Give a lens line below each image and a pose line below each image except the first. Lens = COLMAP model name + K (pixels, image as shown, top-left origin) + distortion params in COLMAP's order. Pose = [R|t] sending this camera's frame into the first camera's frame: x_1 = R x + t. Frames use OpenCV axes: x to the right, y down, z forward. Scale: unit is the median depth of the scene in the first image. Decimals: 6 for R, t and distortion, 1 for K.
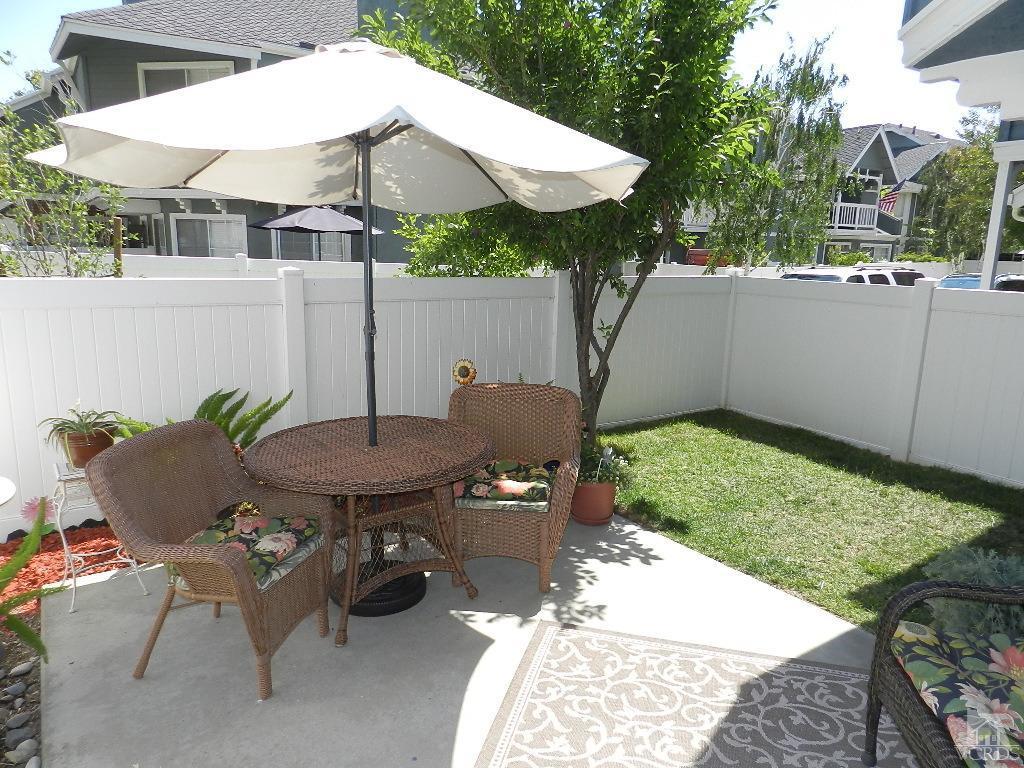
lens RADIAL K [[697.7, 0, 509.3], [0, 697.7, 386.8], [0, 0, 1]] dist [0.017116, 0.000817]
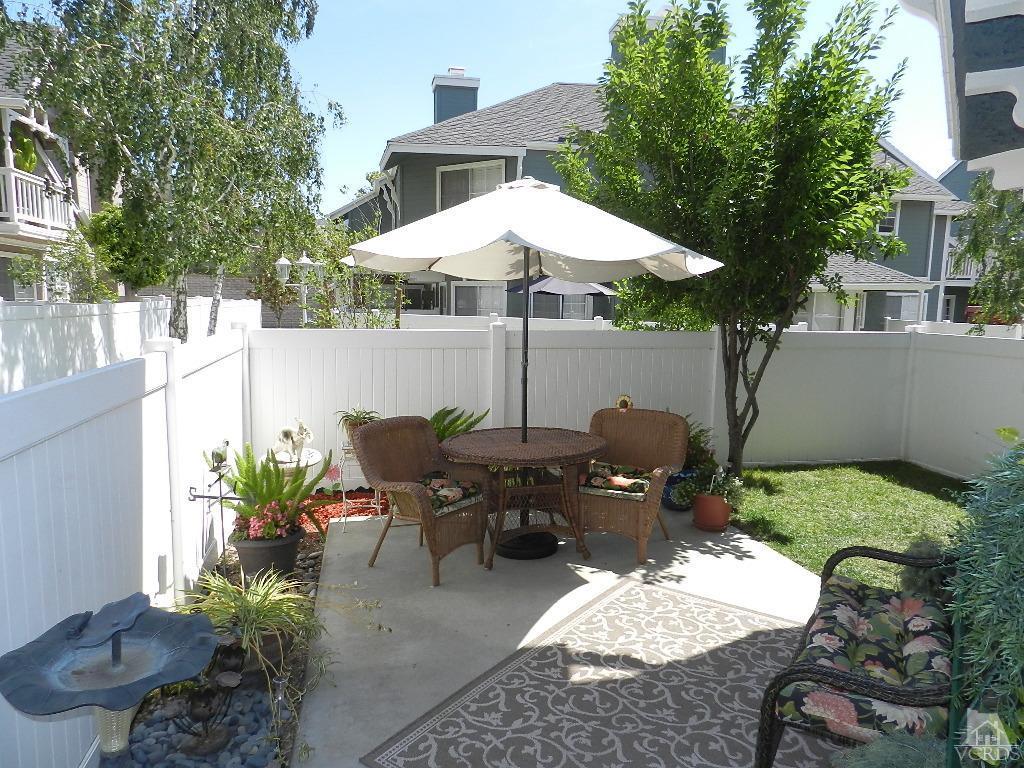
lens RADIAL K [[697.7, 0, 509.3], [0, 697.7, 386.8], [0, 0, 1]] dist [0.017116, 0.000817]
pose [[0.928118, 0.035538, -0.370586, 0.283840], [-0.065958, 0.995383, -0.069736, 0.065399], [0.366396, 0.089167, 0.926177, -0.338392]]
